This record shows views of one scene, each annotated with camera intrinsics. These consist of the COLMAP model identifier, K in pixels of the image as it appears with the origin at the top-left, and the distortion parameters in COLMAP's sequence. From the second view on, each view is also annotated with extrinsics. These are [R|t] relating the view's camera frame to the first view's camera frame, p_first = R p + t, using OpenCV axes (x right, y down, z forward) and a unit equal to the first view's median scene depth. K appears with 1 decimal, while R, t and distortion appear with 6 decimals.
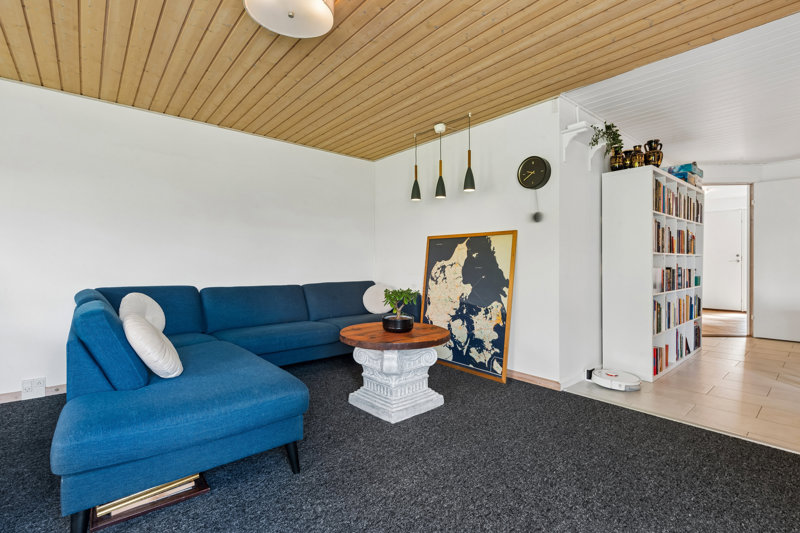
lens RADIAL K [[369.0, 0, 400.0], [0, 369.0, 266.5], [0, 0, 1]] dist [-0.000508, -0.000176]
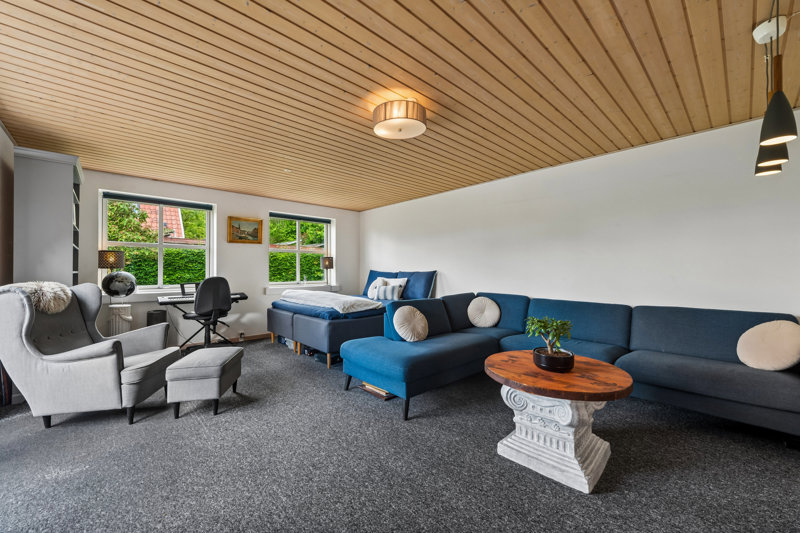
lens RADIAL K [[318.3, 0, 405.1], [0, 318.3, 271.0], [0, 0, 1]] dist [0.022397, -0.000034]
pose [[0.050210, 0.004216, -0.998730, 0.777544], [-0.006134, 0.999974, 0.003913, -0.054639], [0.998720, 0.005930, 0.050234, 0.678920]]
